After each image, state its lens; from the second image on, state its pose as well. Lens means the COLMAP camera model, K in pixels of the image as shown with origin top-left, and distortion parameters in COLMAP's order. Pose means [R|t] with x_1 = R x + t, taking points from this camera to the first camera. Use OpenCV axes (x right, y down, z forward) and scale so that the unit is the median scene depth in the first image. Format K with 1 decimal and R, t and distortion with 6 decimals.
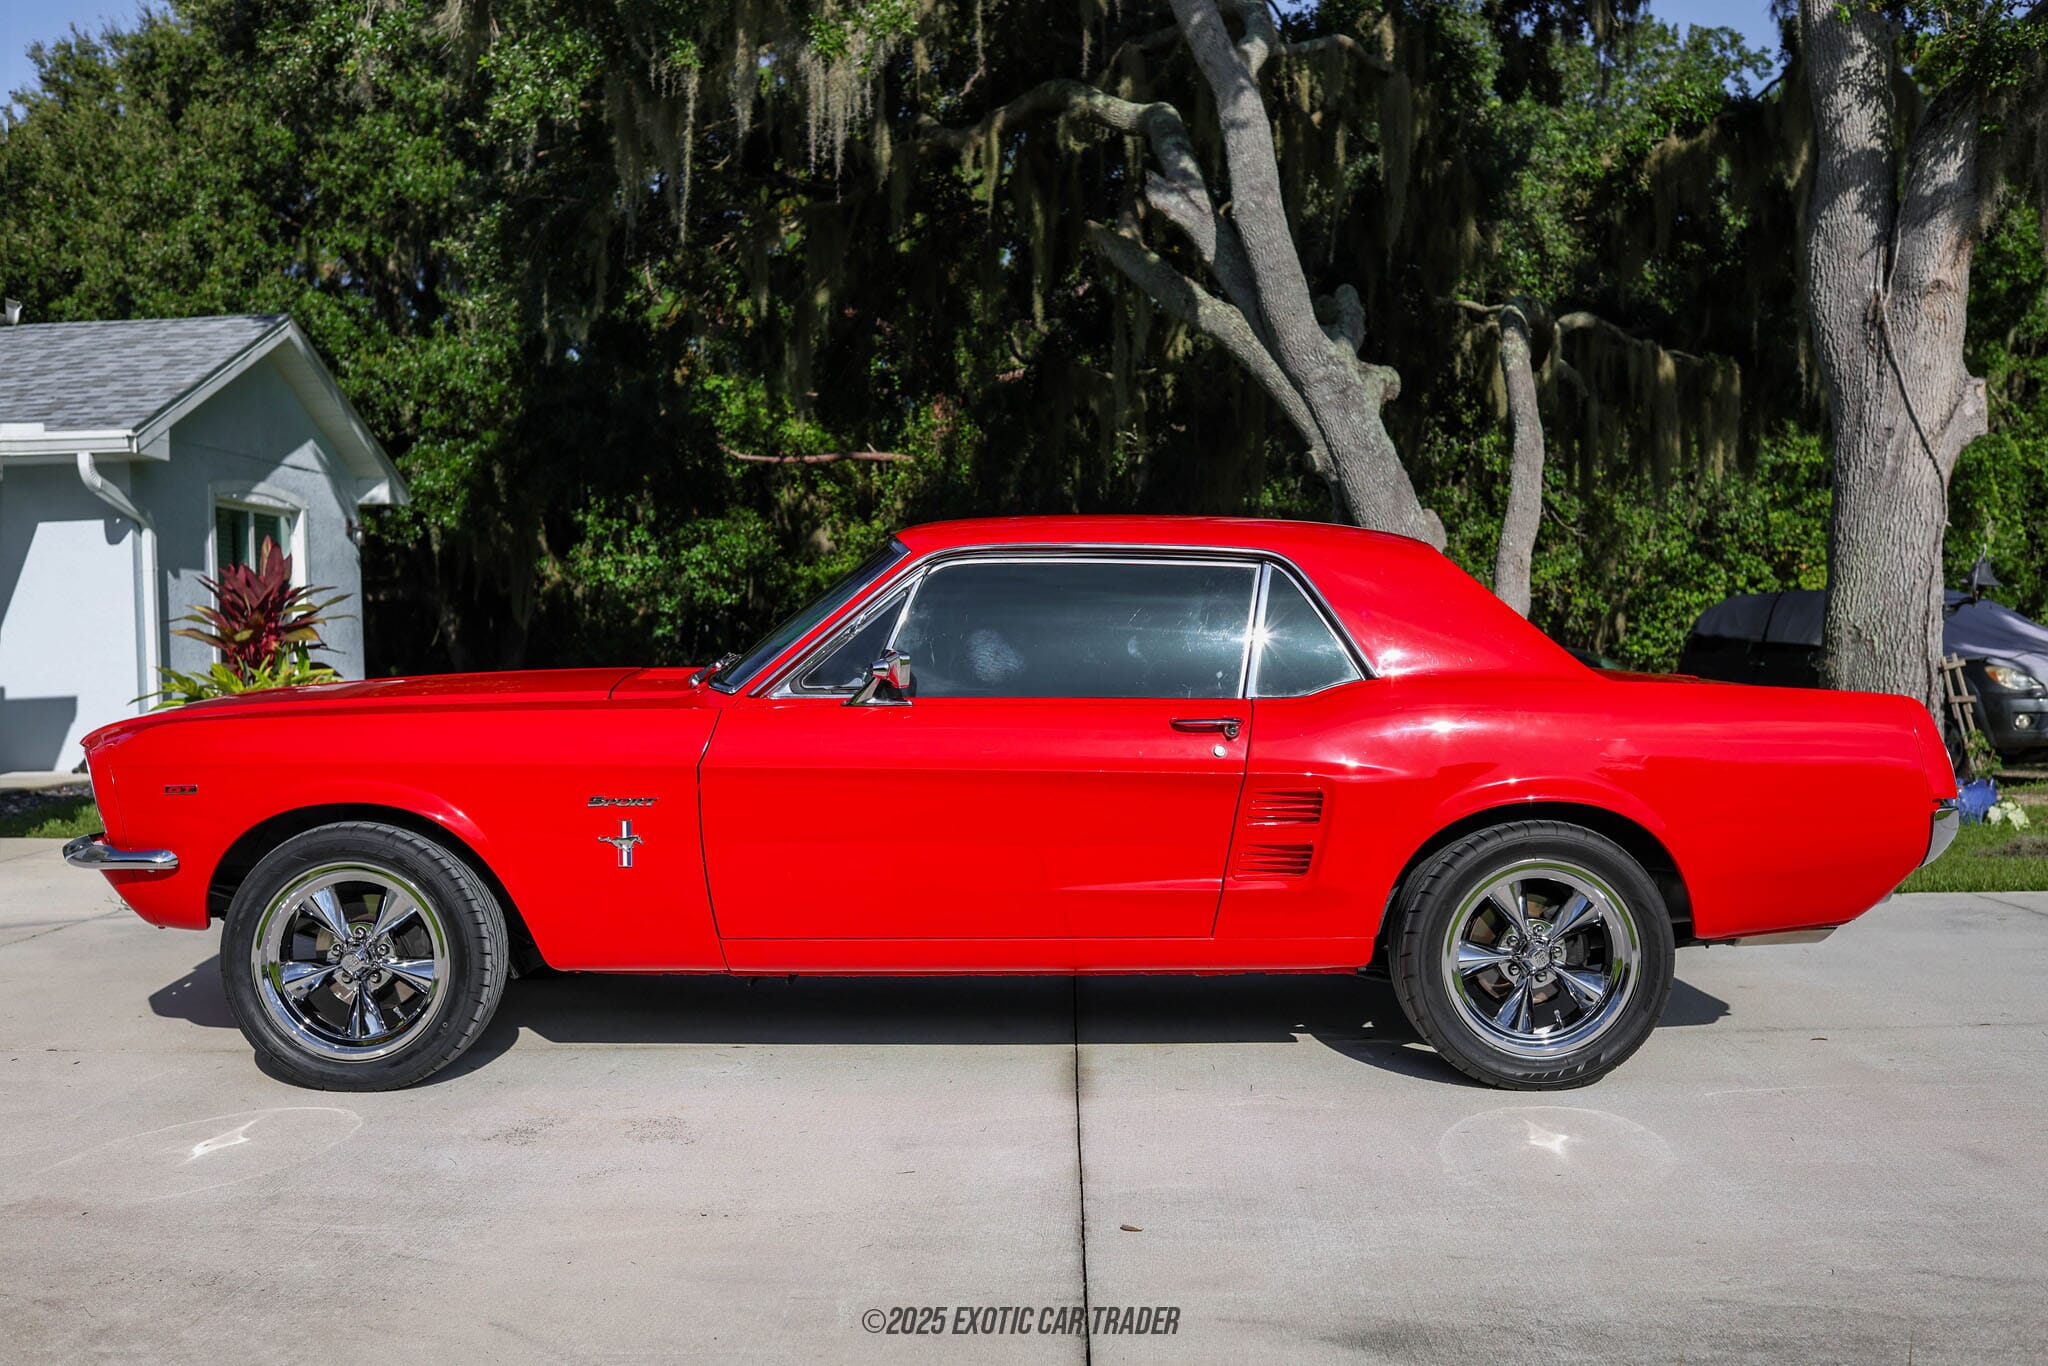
lens RADIAL K [[2050.9, 0, 1024.0], [0, 2050.9, 683.0], [0, 0, 1]] dist [-0.063787, 0.012919]
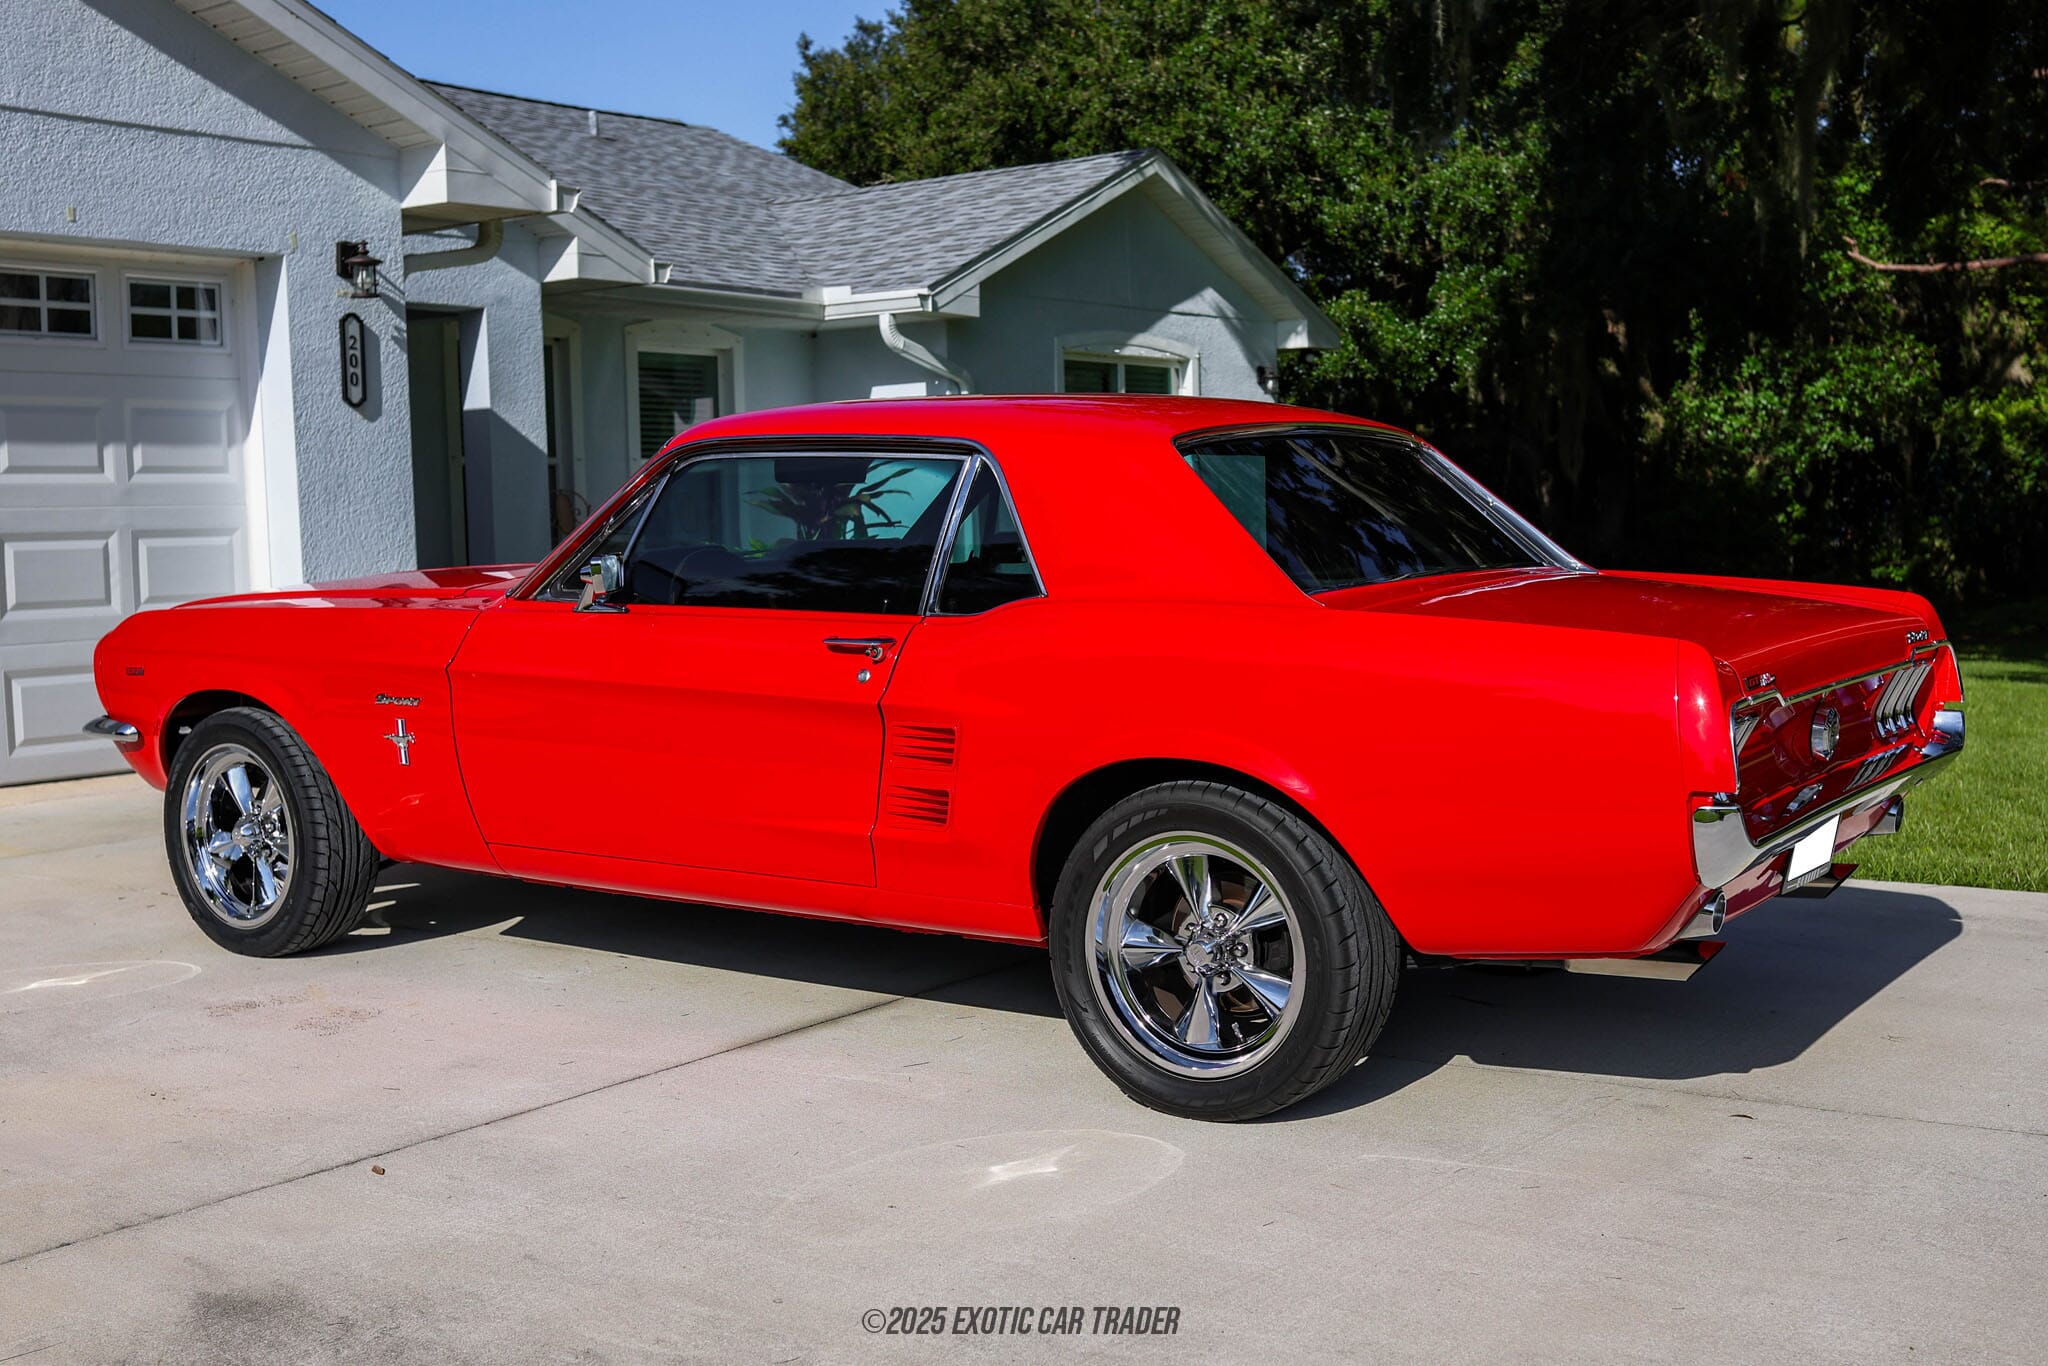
lens RADIAL K [[2411.3, 0, 1024.0], [0, 2411.3, 683.0], [0, 0, 1]] dist [-0.087779, 0.004078]
pose [[0.815323, 0.044167, -0.577319, 0.227513], [-0.007816, 0.997835, 0.065300, -0.009497], [0.578953, -0.048728, 0.813903, 0.063594]]
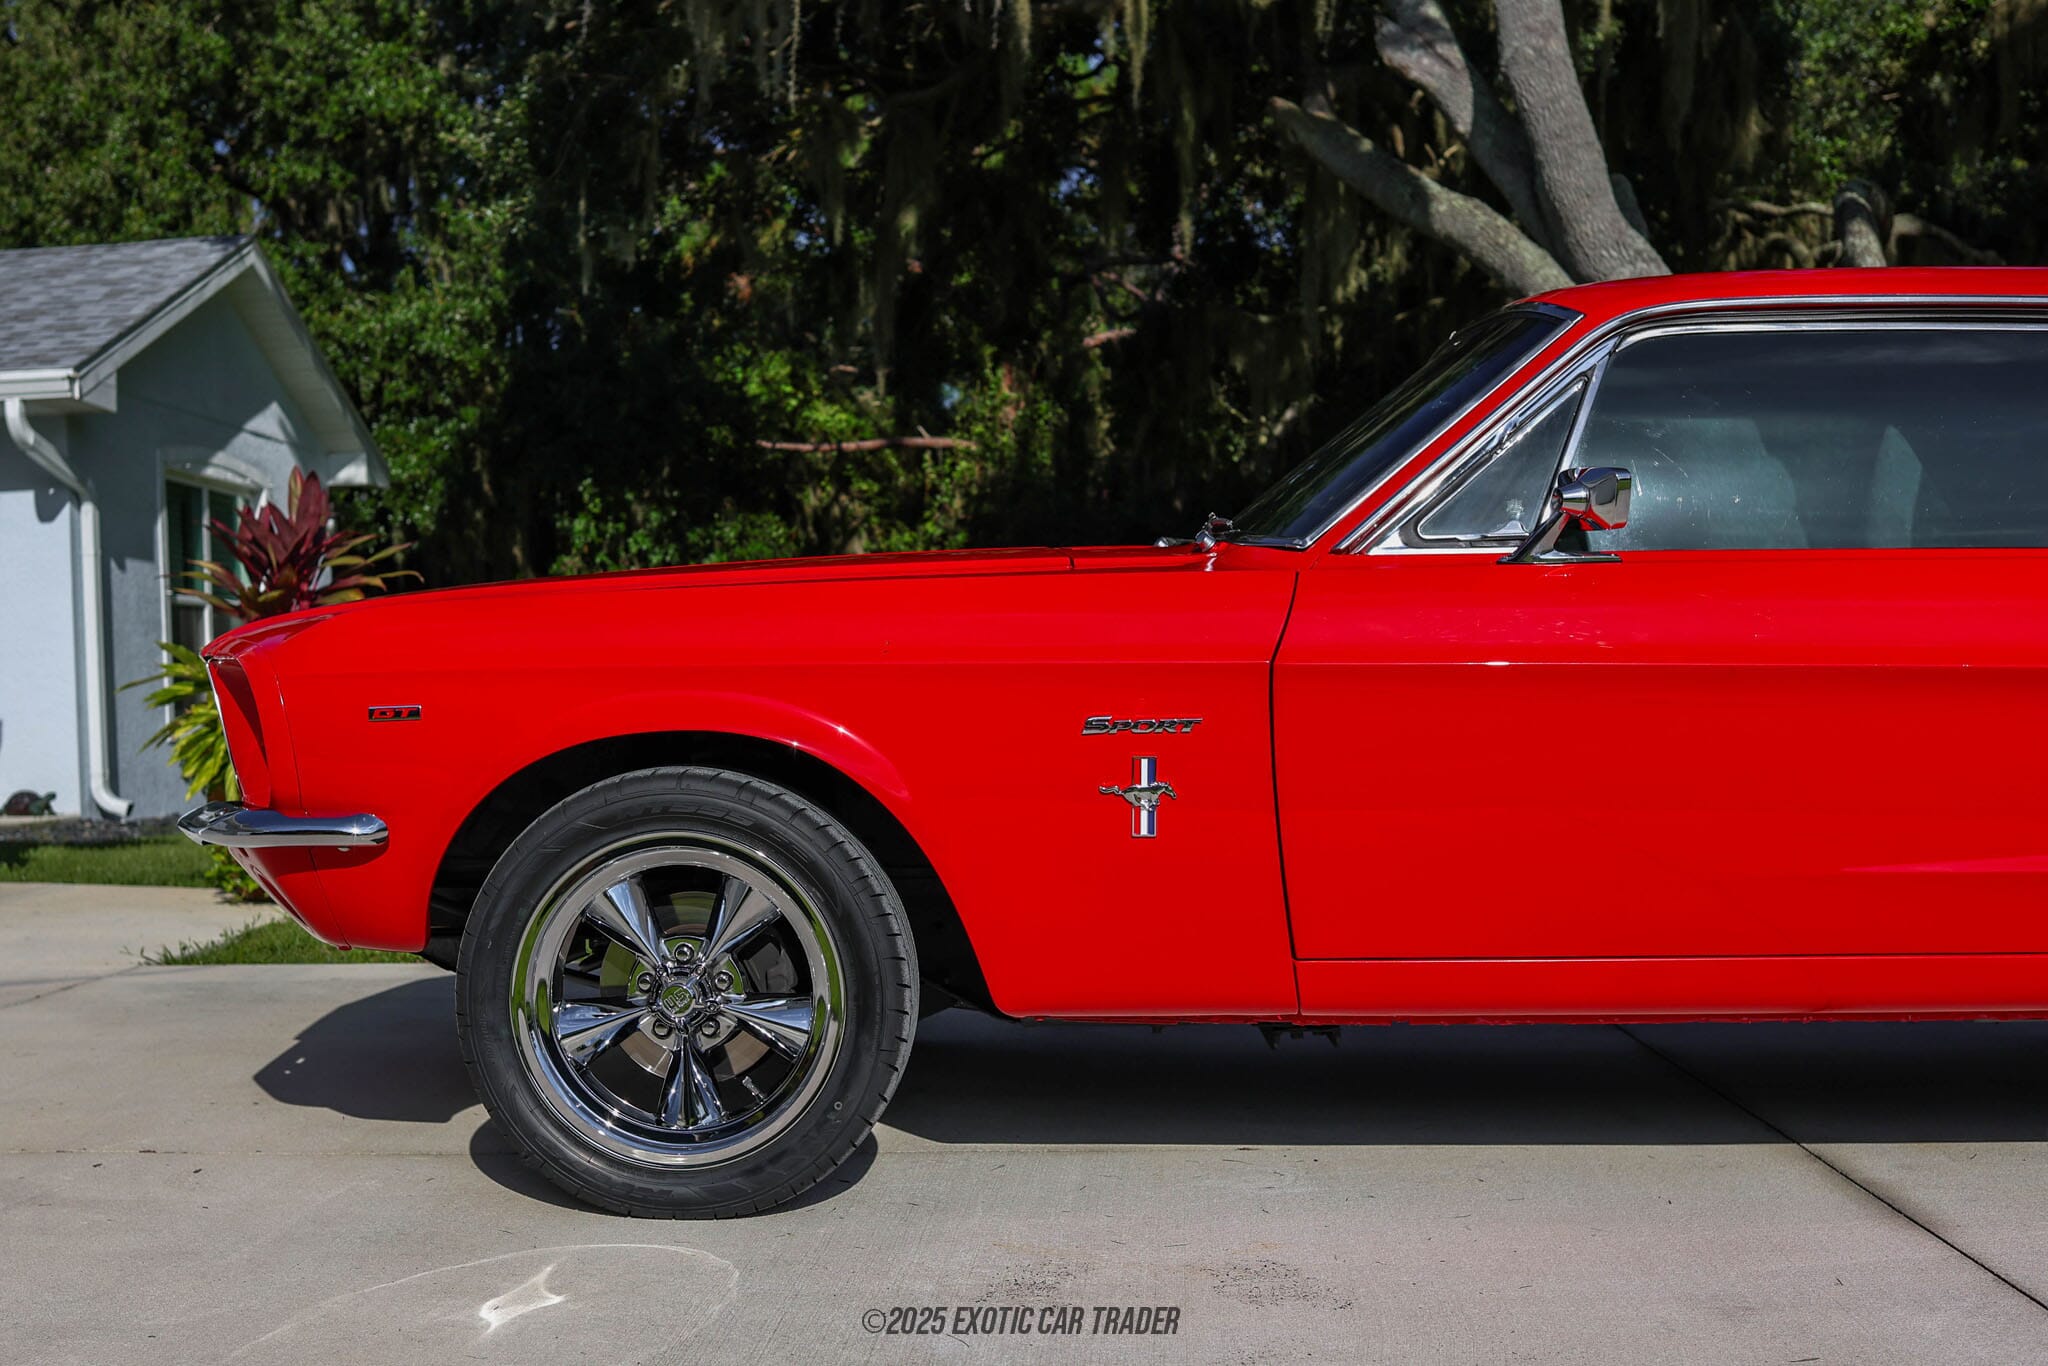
lens RADIAL K [[2448.3, 0, 807.7], [0, 2448.3, 686.5], [0, 0, 1]] dist [-0.074140, 0.017990]
pose [[0.996407, -0.009149, -0.084202, -0.070811], [0.006734, 0.999559, -0.028923, 0.020254], [0.084430, 0.028252, 0.996029, 0.087838]]
